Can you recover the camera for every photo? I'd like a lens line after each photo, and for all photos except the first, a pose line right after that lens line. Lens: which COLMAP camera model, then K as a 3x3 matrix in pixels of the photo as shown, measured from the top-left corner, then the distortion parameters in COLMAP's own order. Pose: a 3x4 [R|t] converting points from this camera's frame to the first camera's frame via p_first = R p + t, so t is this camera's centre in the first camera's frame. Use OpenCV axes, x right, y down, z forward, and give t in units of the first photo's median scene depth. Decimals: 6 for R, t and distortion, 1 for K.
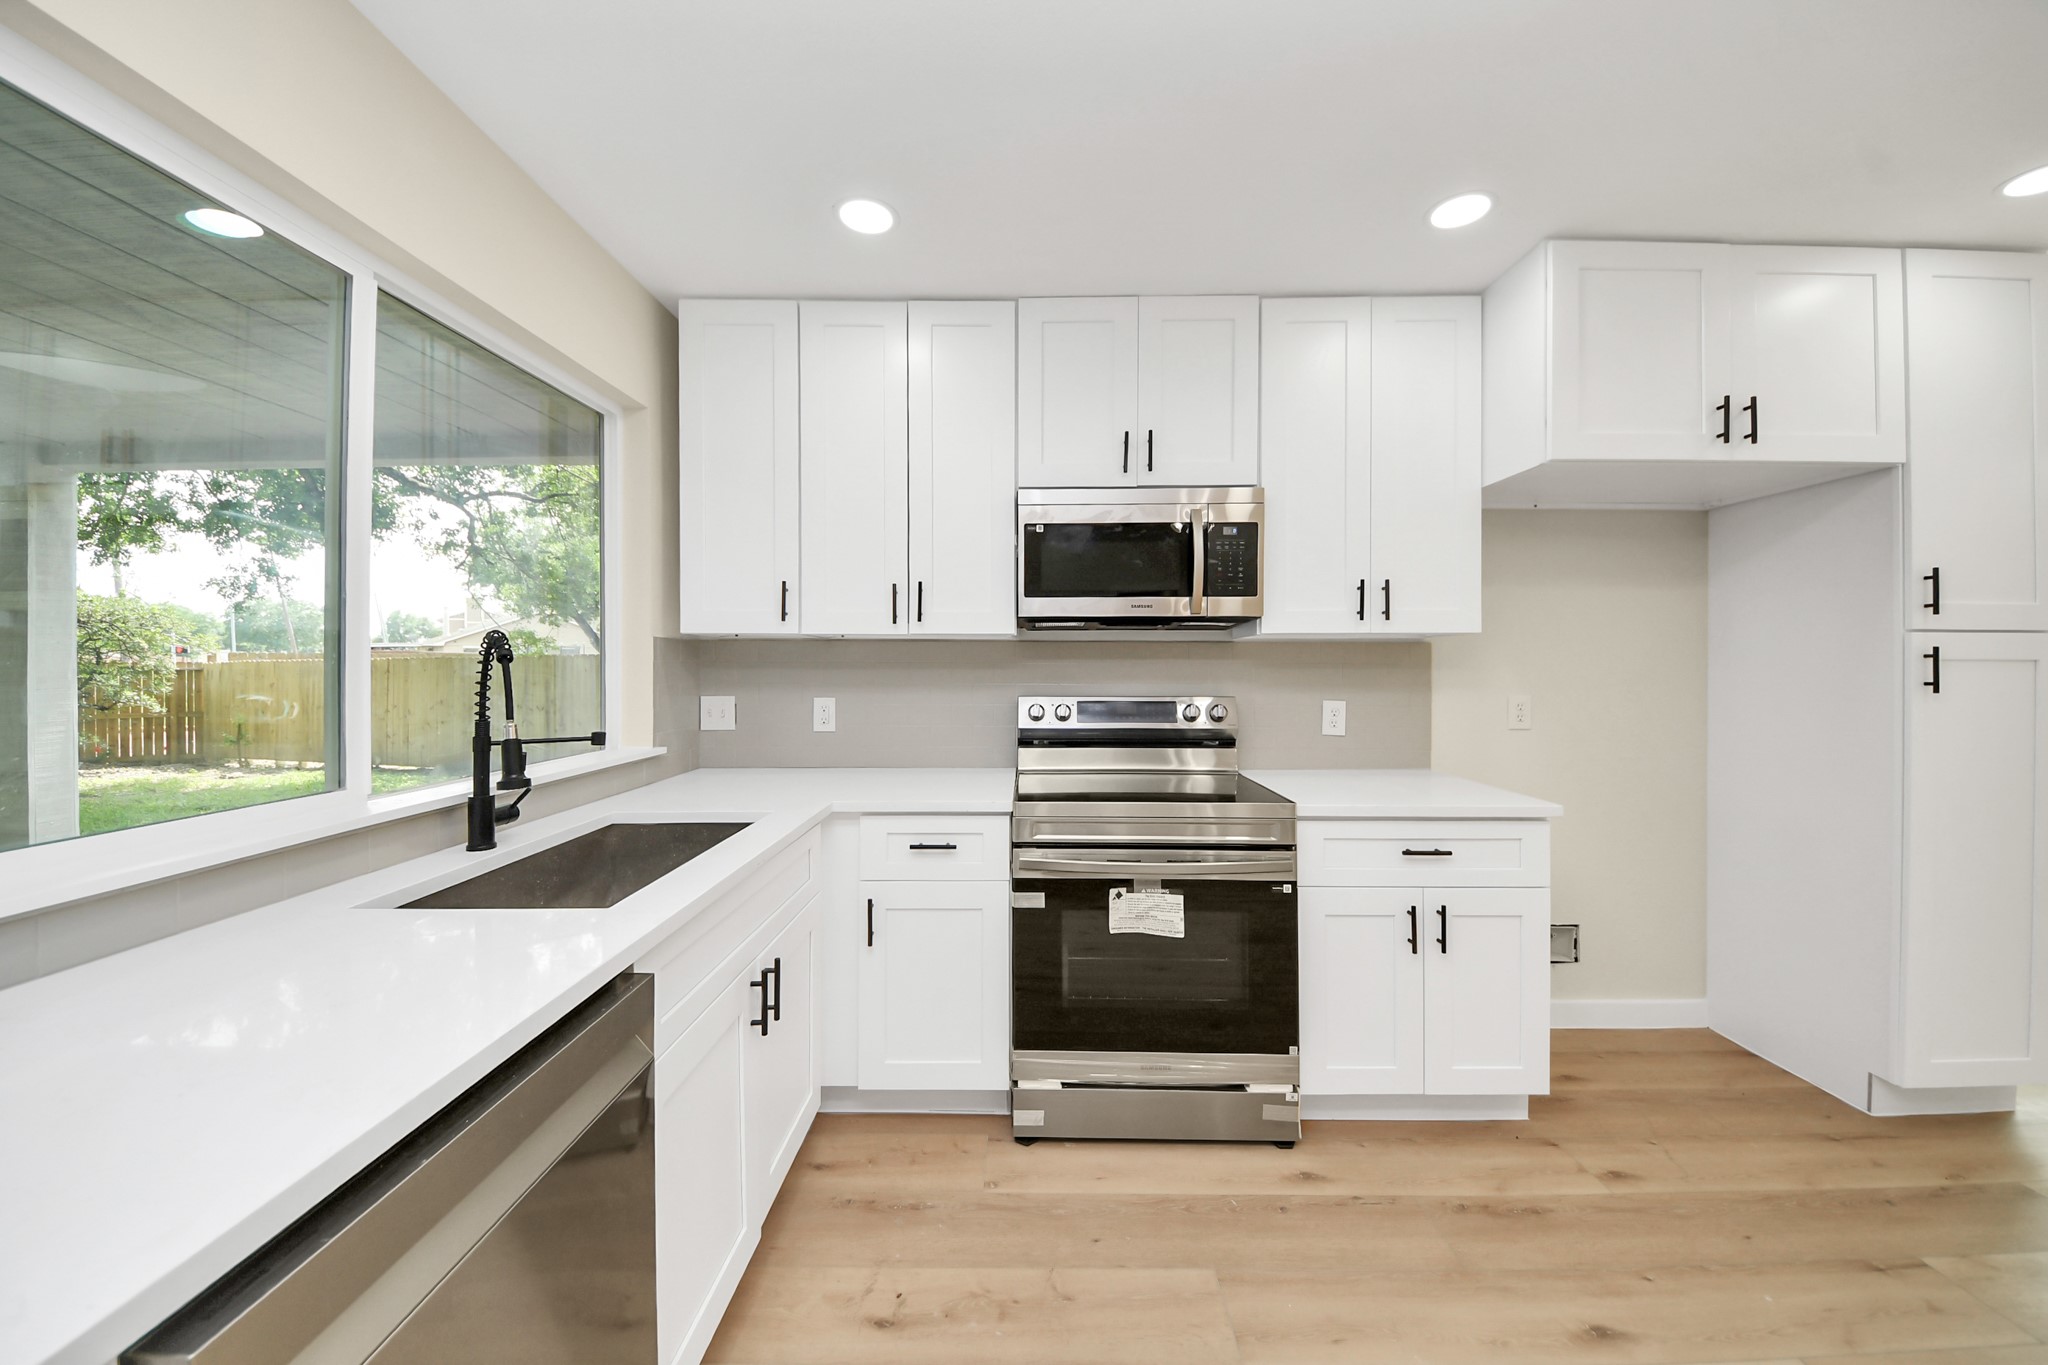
lens RADIAL K [[743.7, 0, 1019.6], [0, 743.7, 667.9], [0, 0, 1]] dist [0.015154, -0.000082]
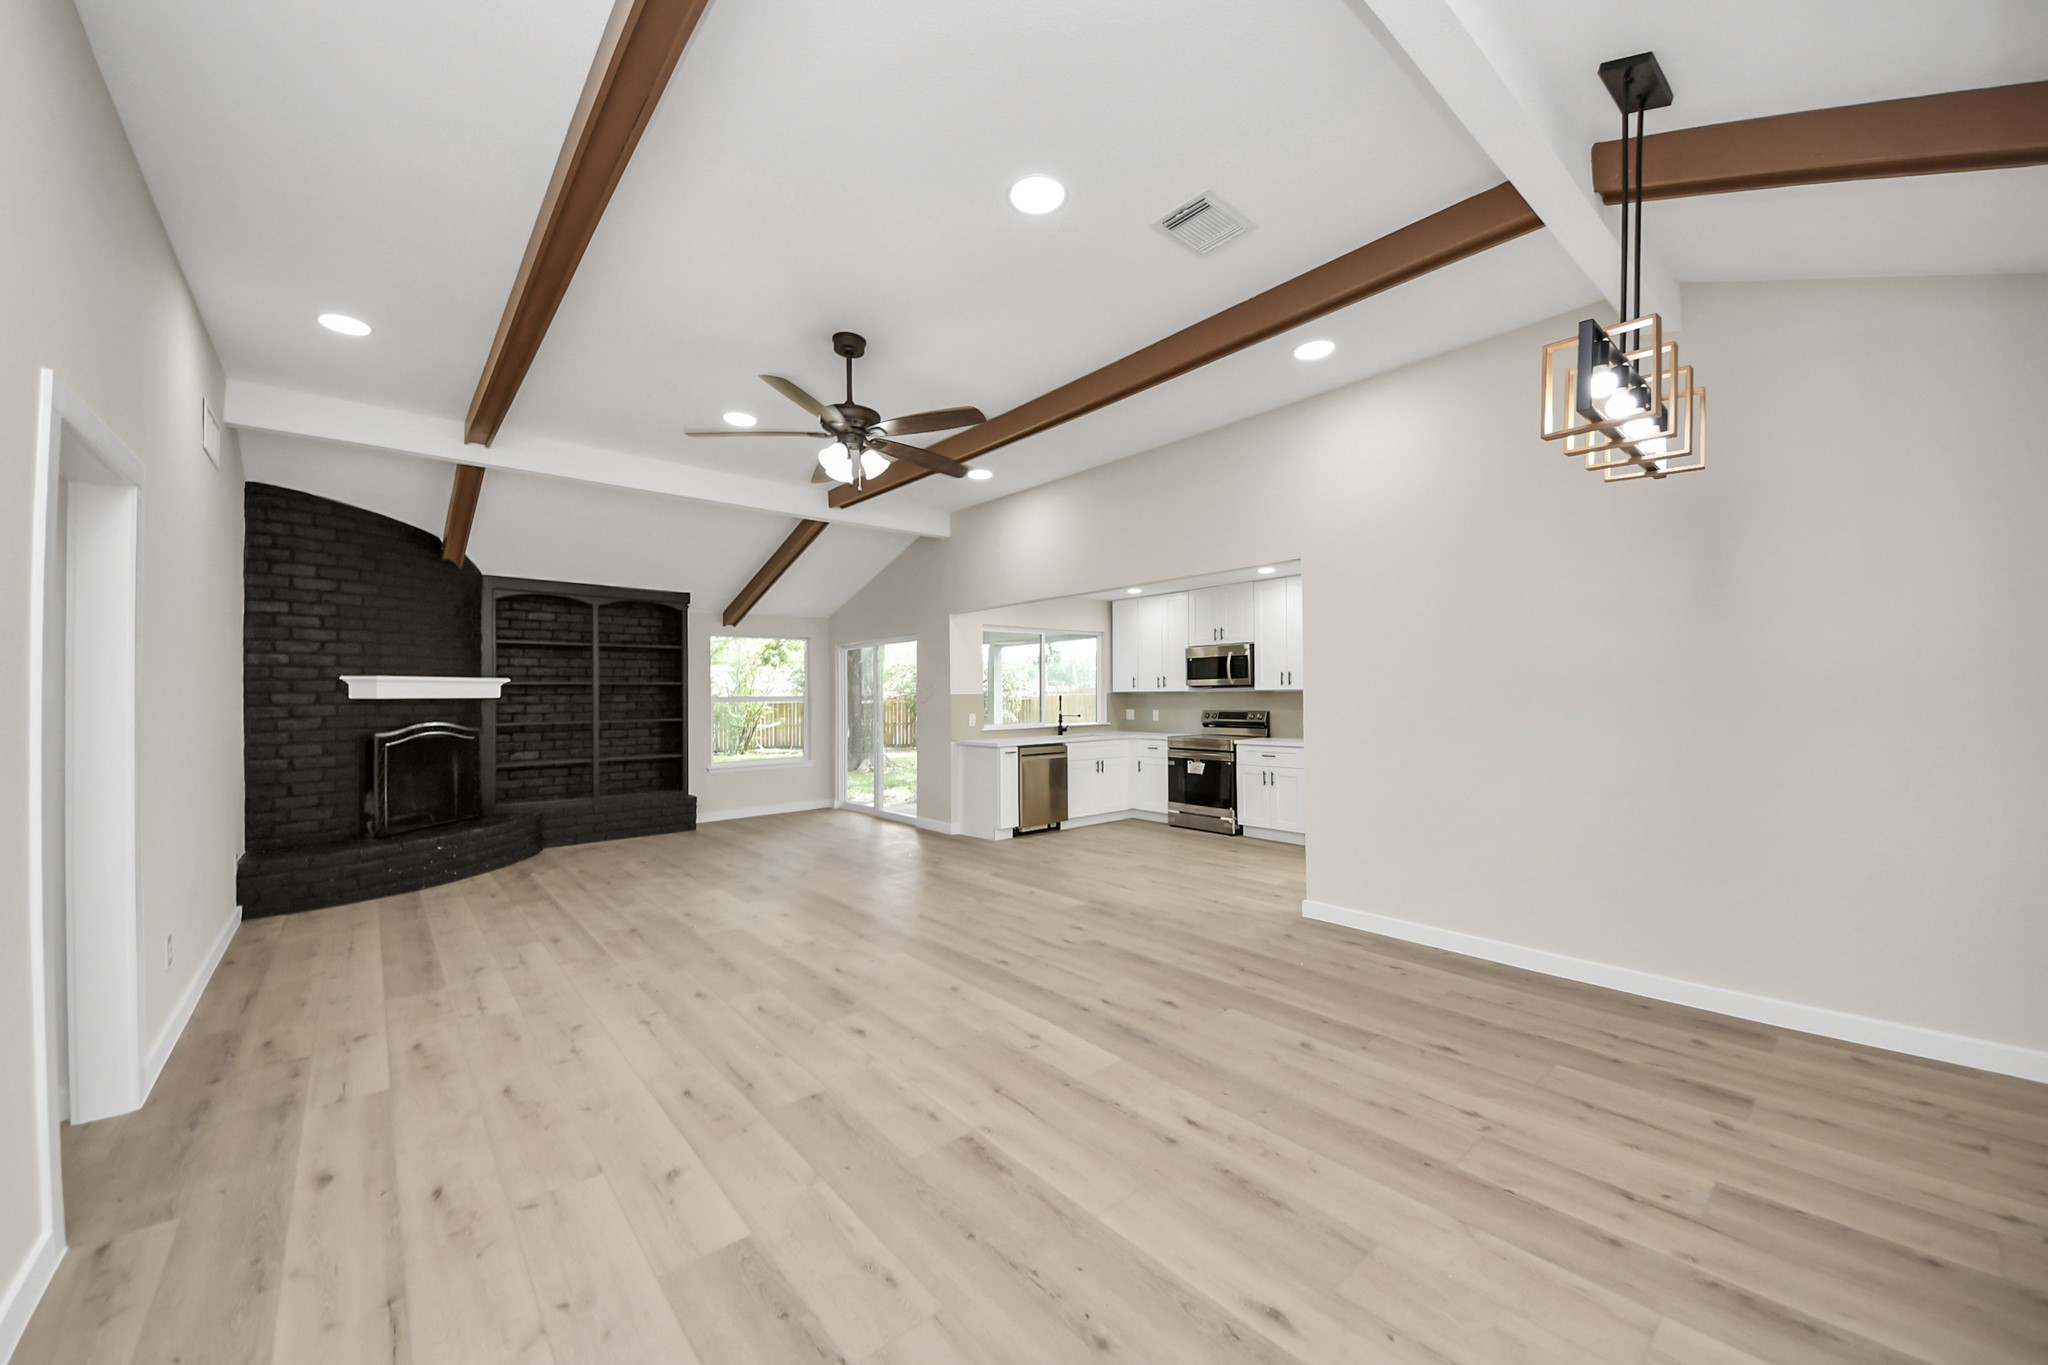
lens RADIAL K [[760.7, 0, 1019.9], [0, 760.7, 687.3], [0, 0, 1]] dist [0.059011, -0.032706]
pose [[0.657763, -0.014874, -0.753078, 2.171139], [0.004822, 0.999868, -0.015536, -0.011571], [0.753209, 0.006588, 0.657748, -1.895412]]
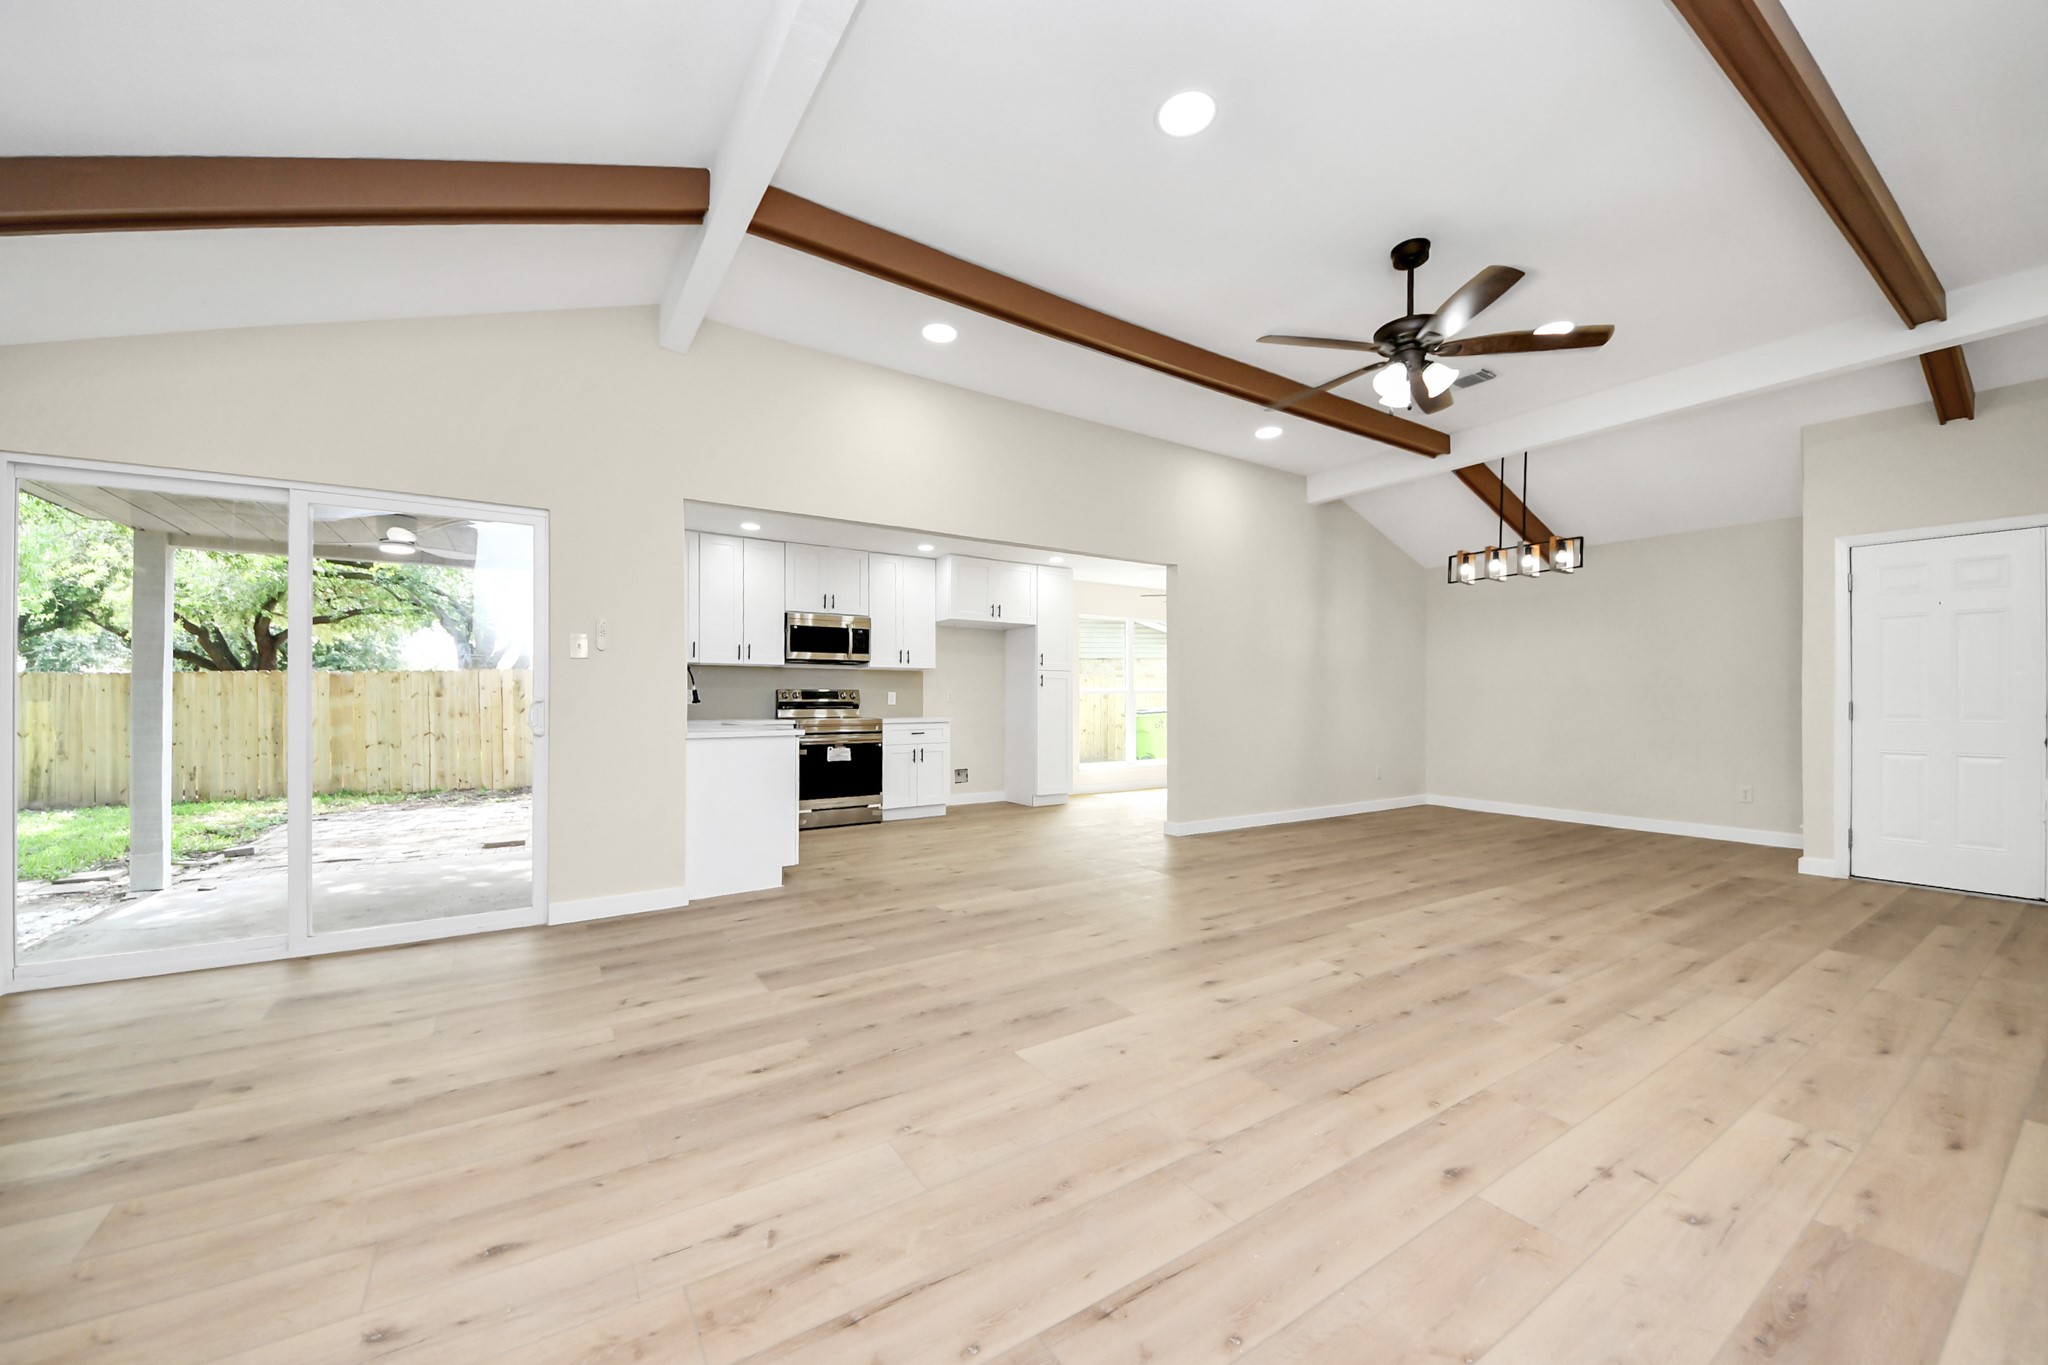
lens RADIAL K [[759.0, 0, 1024.0], [0, 759.0, 682.5], [0, 0, 1]] dist [0.027866, -0.017242]
pose [[0.826832, 0.013480, 0.562288, -0.895633], [0.000379, 0.999699, -0.024523, 0.094417], [-0.562449, 0.020490, 0.826578, -1.905731]]
